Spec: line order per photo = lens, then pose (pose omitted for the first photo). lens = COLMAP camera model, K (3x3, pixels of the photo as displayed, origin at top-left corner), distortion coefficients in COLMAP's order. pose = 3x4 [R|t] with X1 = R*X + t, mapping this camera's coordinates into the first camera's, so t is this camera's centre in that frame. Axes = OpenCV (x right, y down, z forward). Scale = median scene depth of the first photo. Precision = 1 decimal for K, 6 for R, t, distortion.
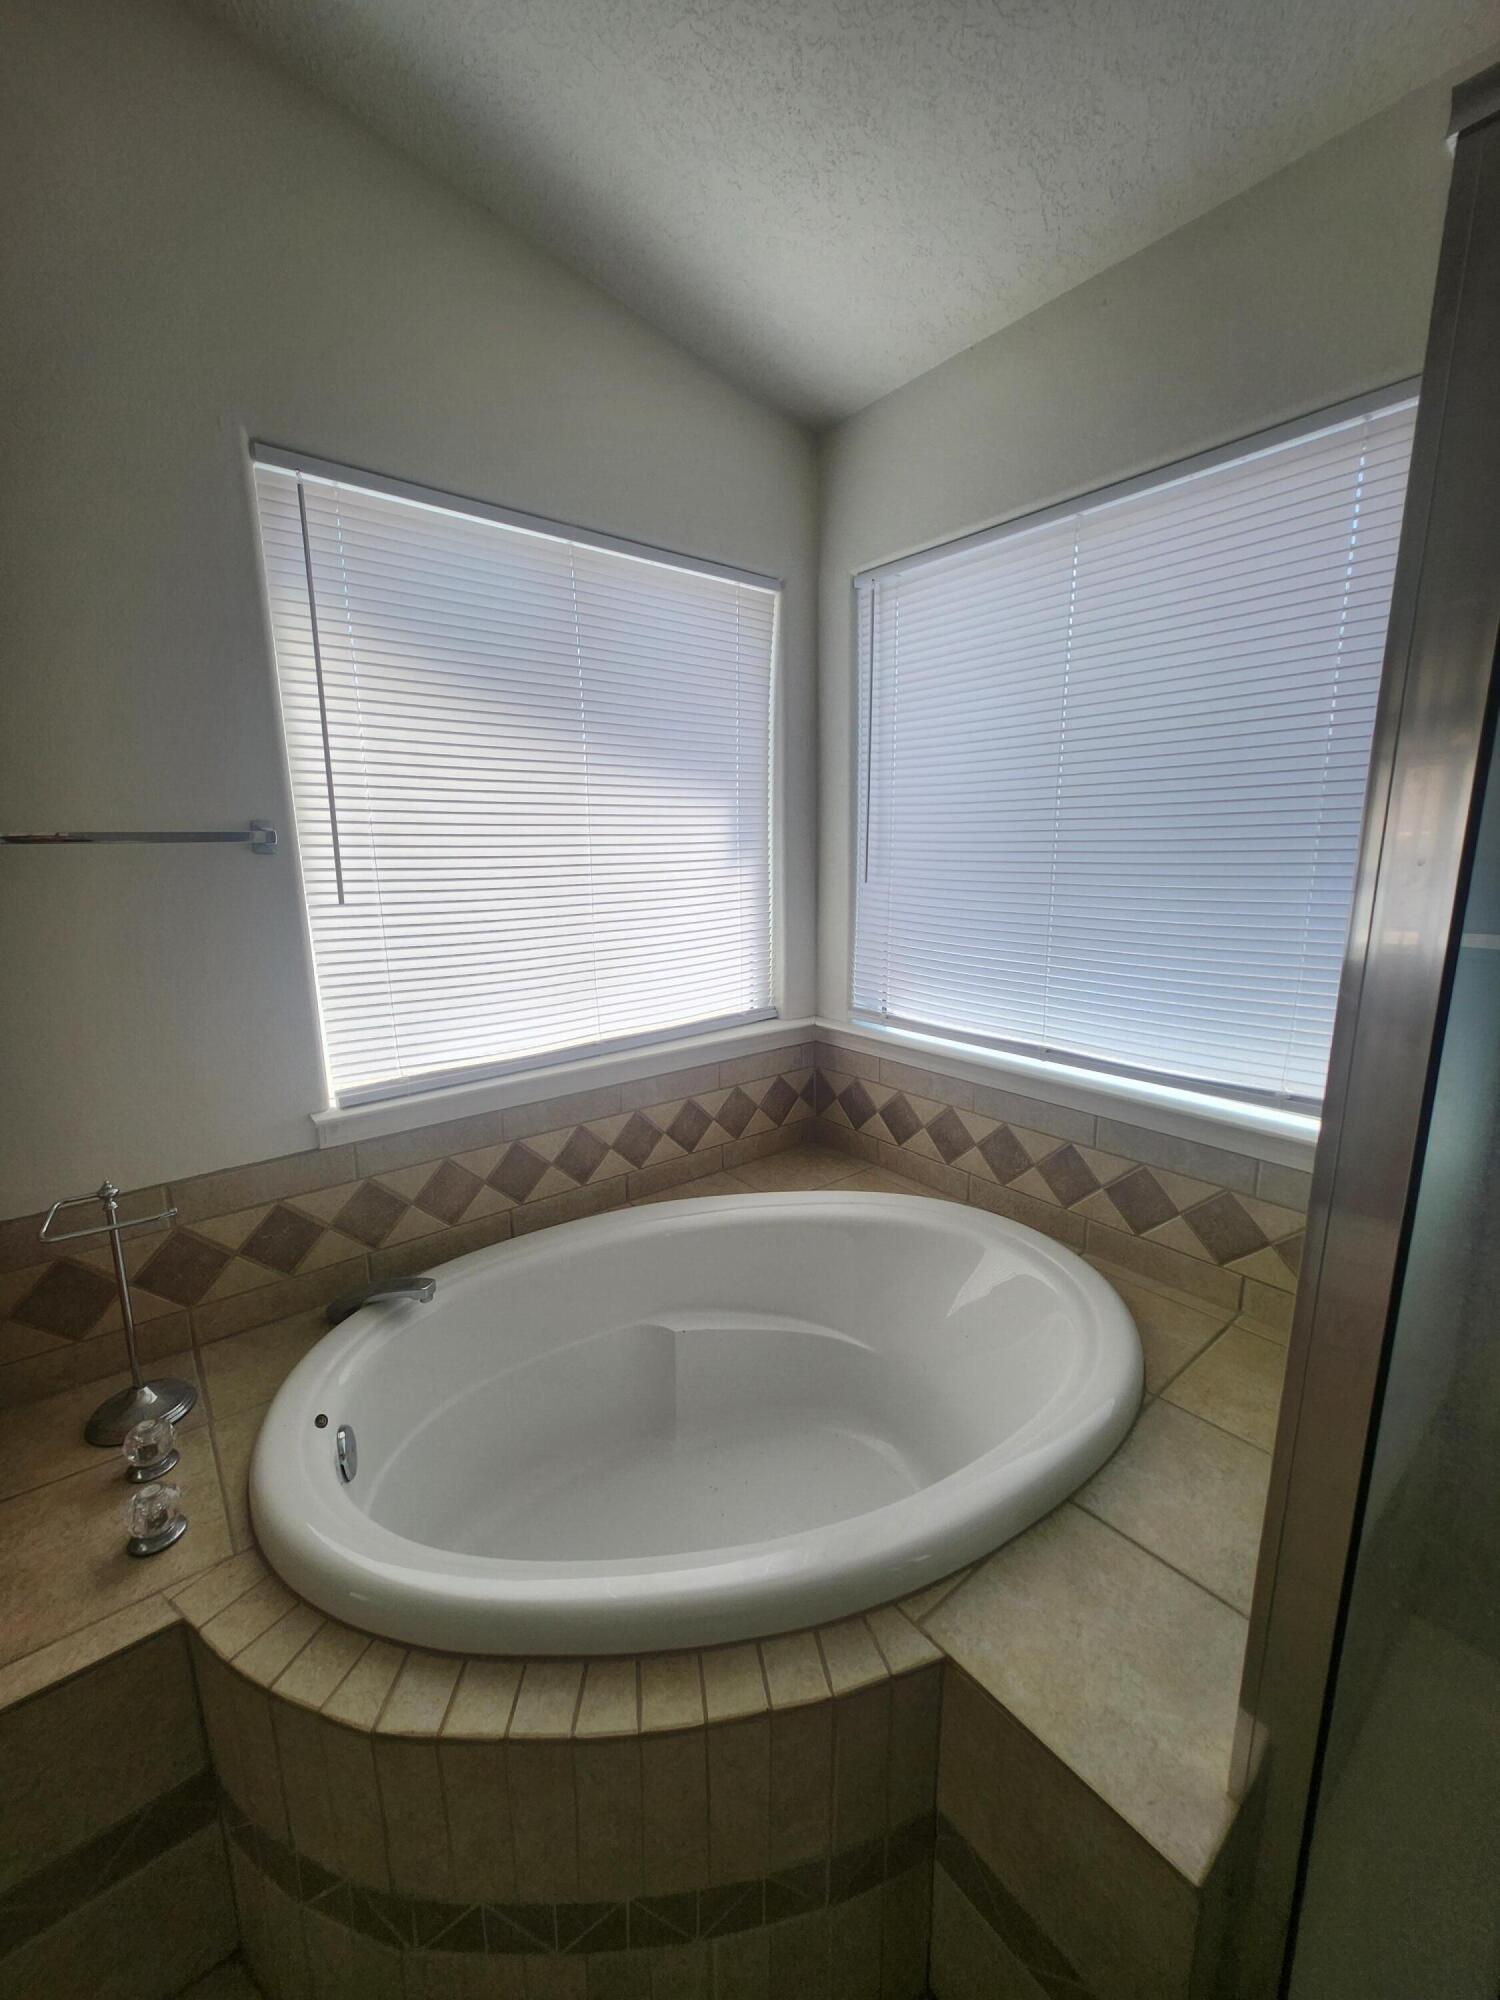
lens RADIAL K [[783.5, 0, 739.7], [0, 783.5, 998.6], [0, 0, 1]] dist [-0.000611, 0.000778]
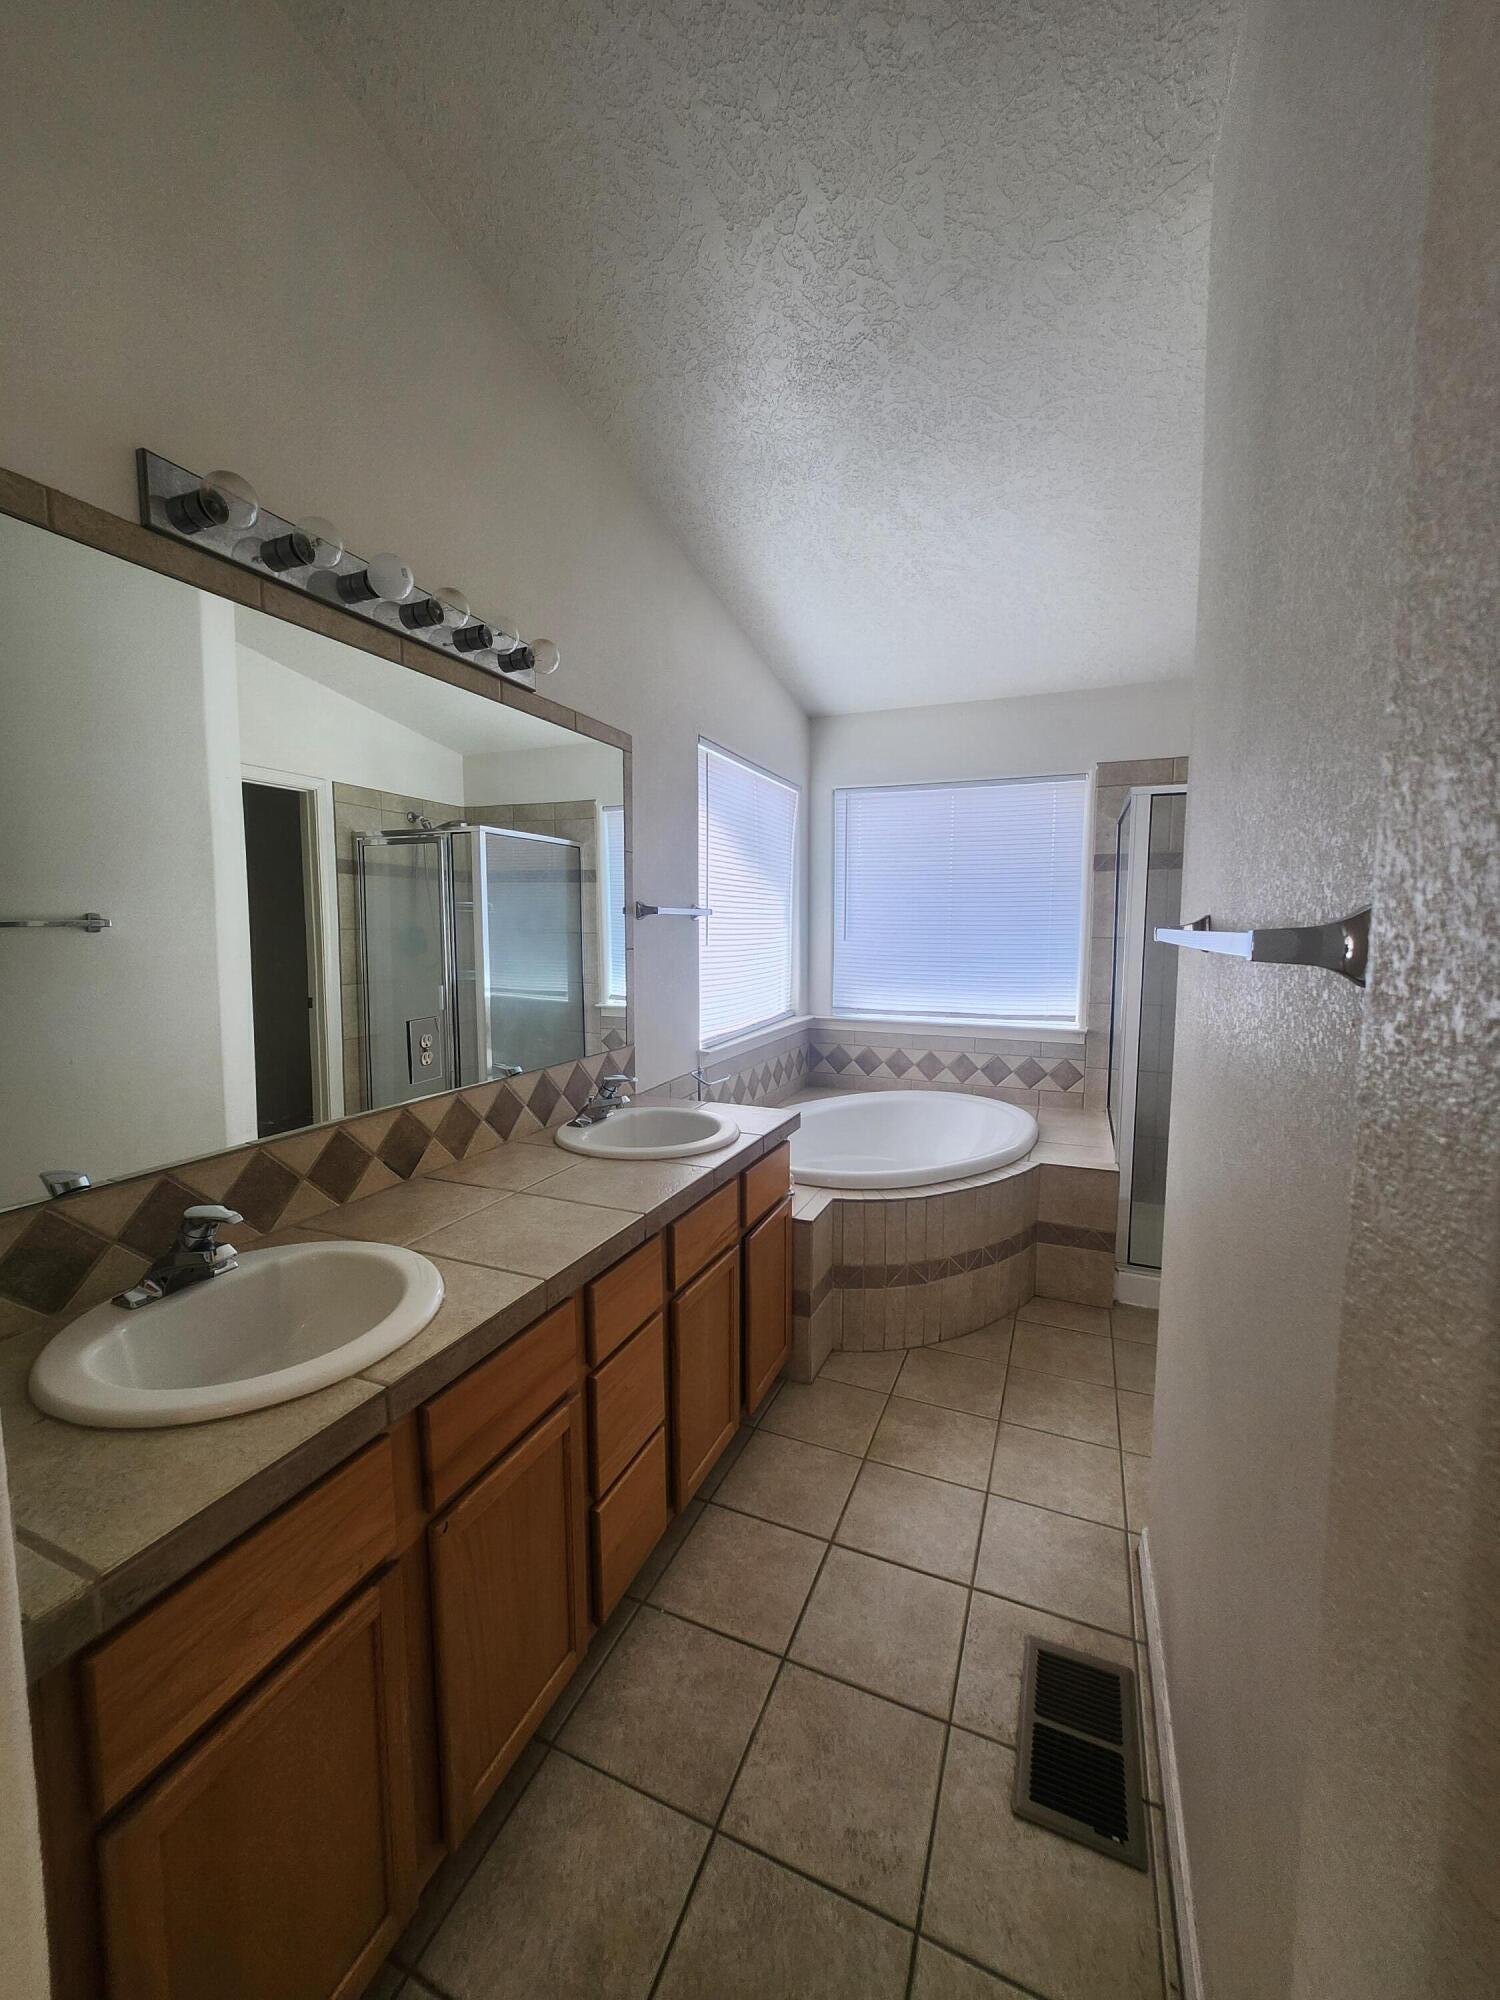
lens RADIAL K [[783.5, 0, 747.1], [0, 783.5, 992.8], [0, 0, 1]] dist [-0.000611, 0.000778]
pose [[0.879866, -0.030912, 0.474215, -1.019637], [0.084012, 0.992283, -0.091194, 0.145503], [-0.467737, 0.120079, 0.875673, -0.596648]]
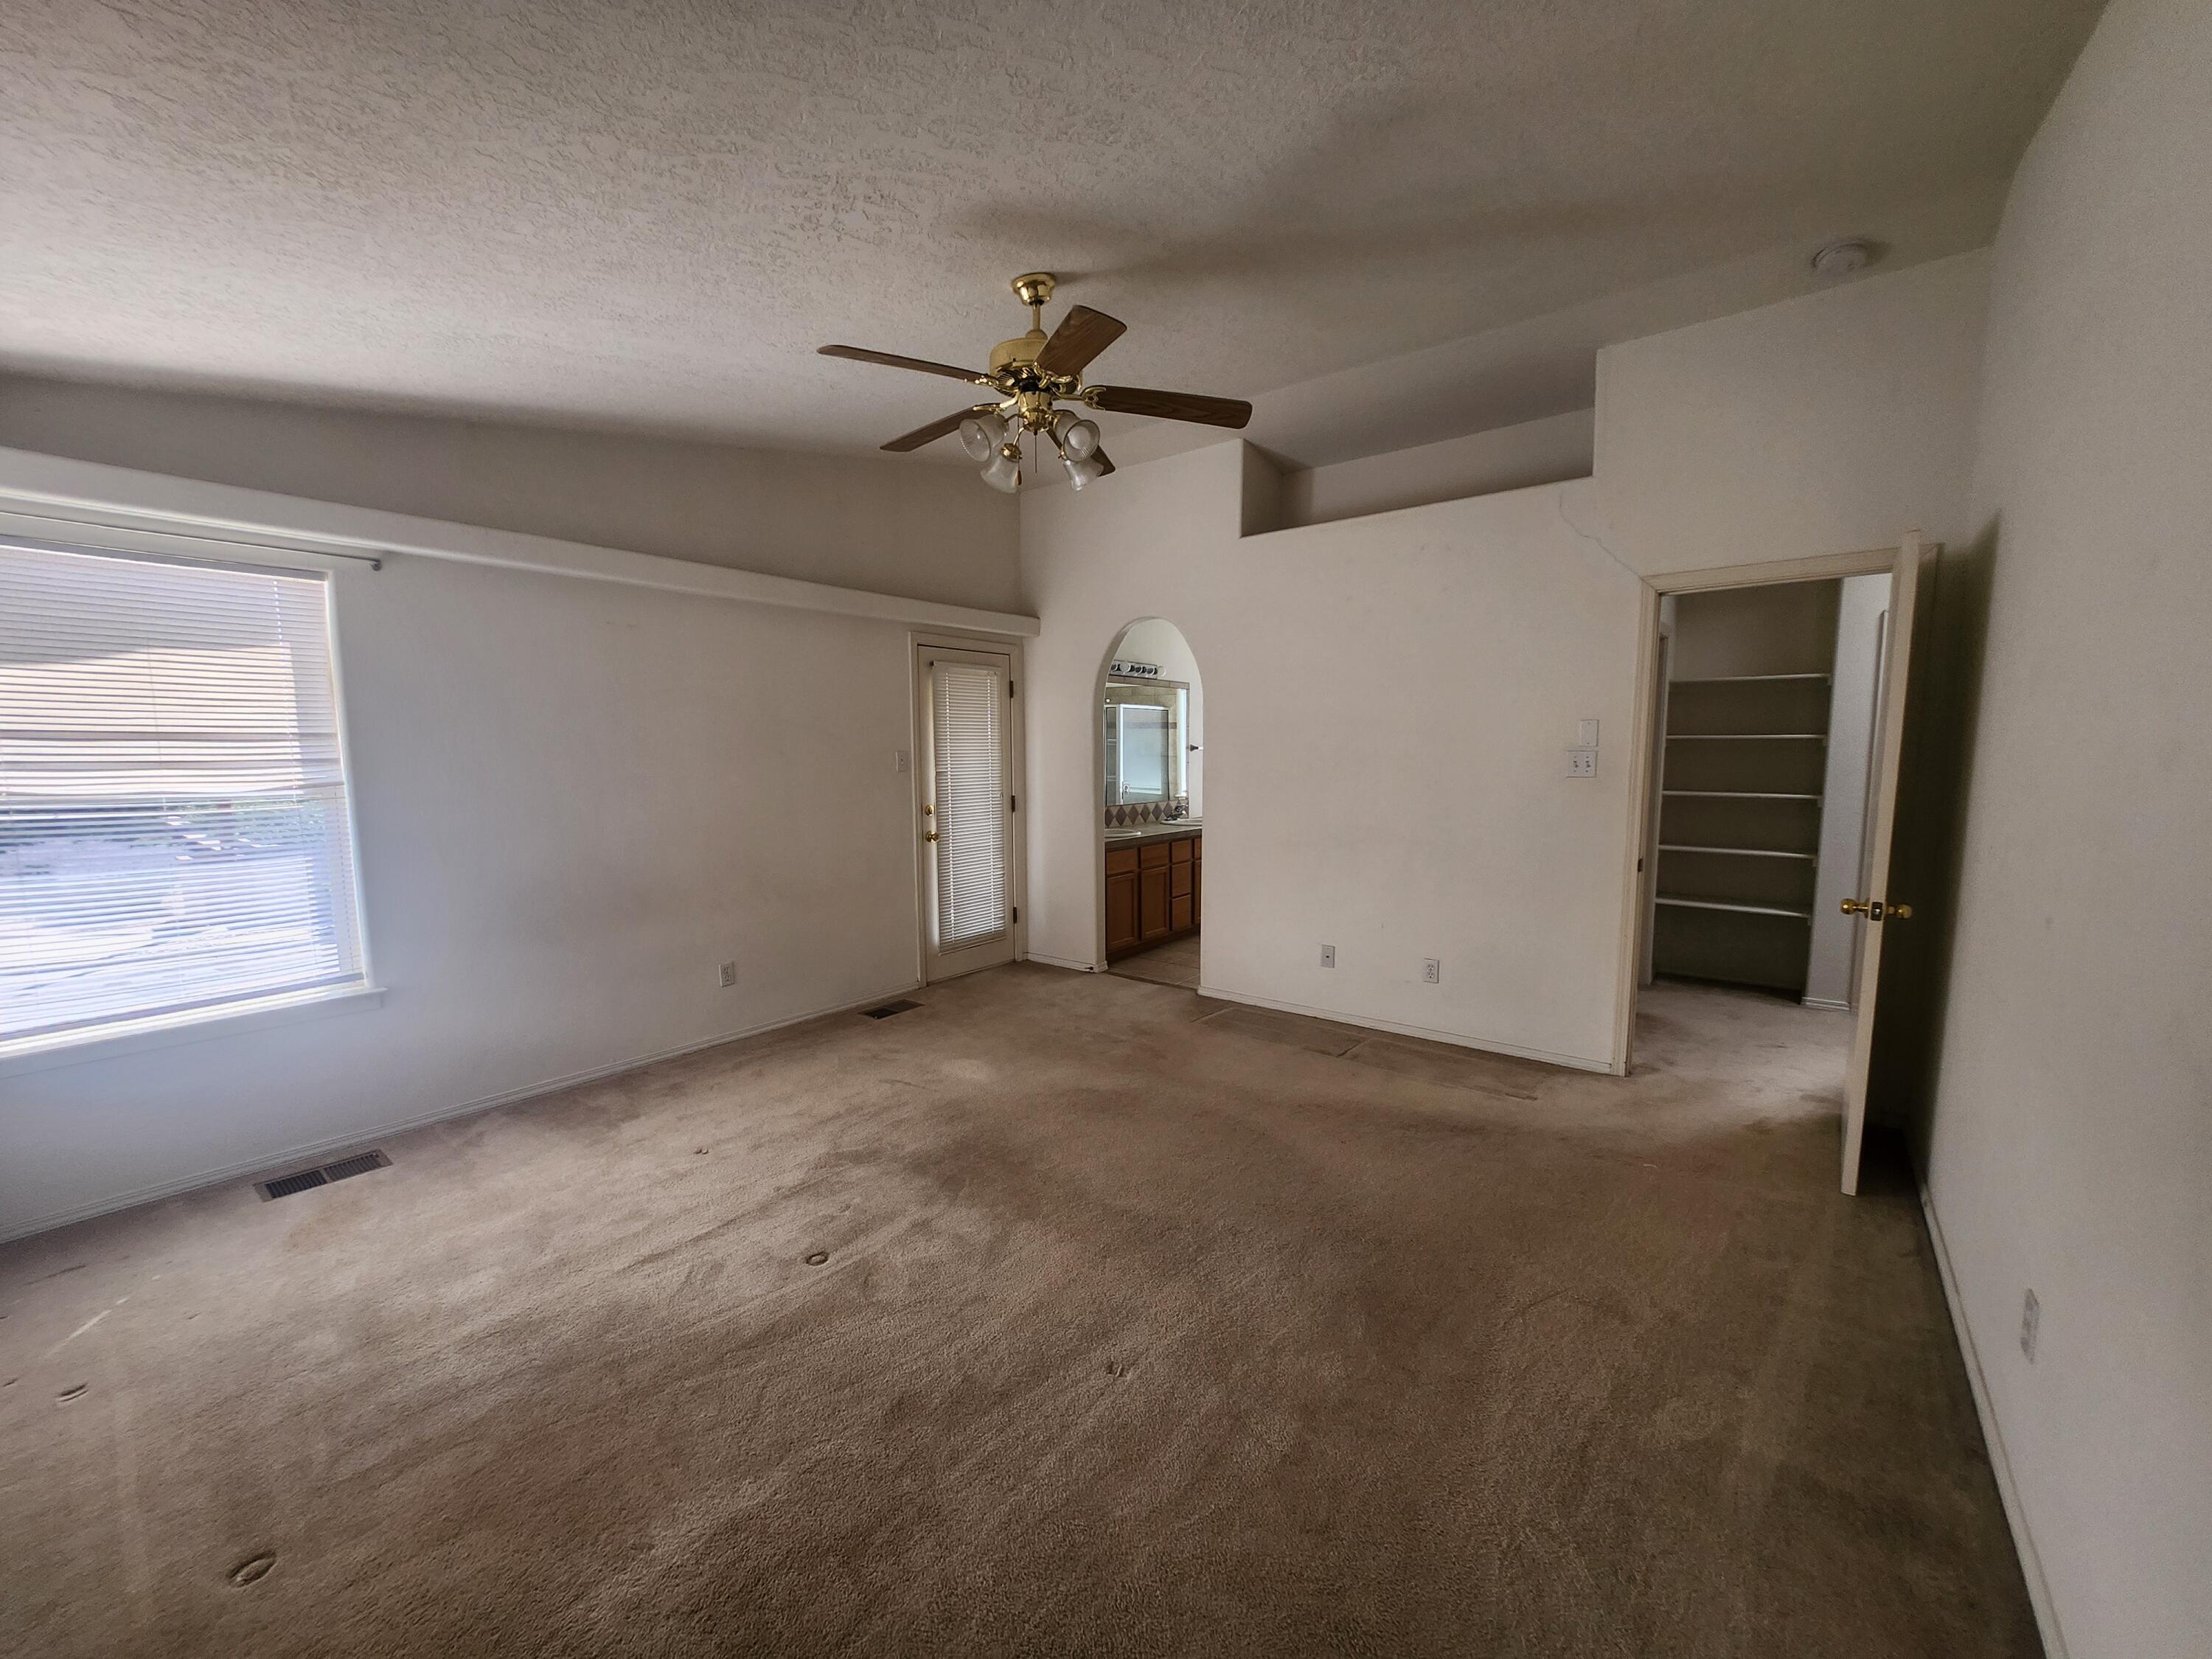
lens RADIAL K [[866.5, 0, 1106.1], [0, 866.5, 831.9], [0, 0, 1]] dist [-0.000611, 0.000778]
pose [[0.975829, -0.019371, 0.217674, -1.718977], [0.041032, 0.994590, -0.095434, 0.568684], [-0.214648, 0.102059, 0.971345, -2.847388]]
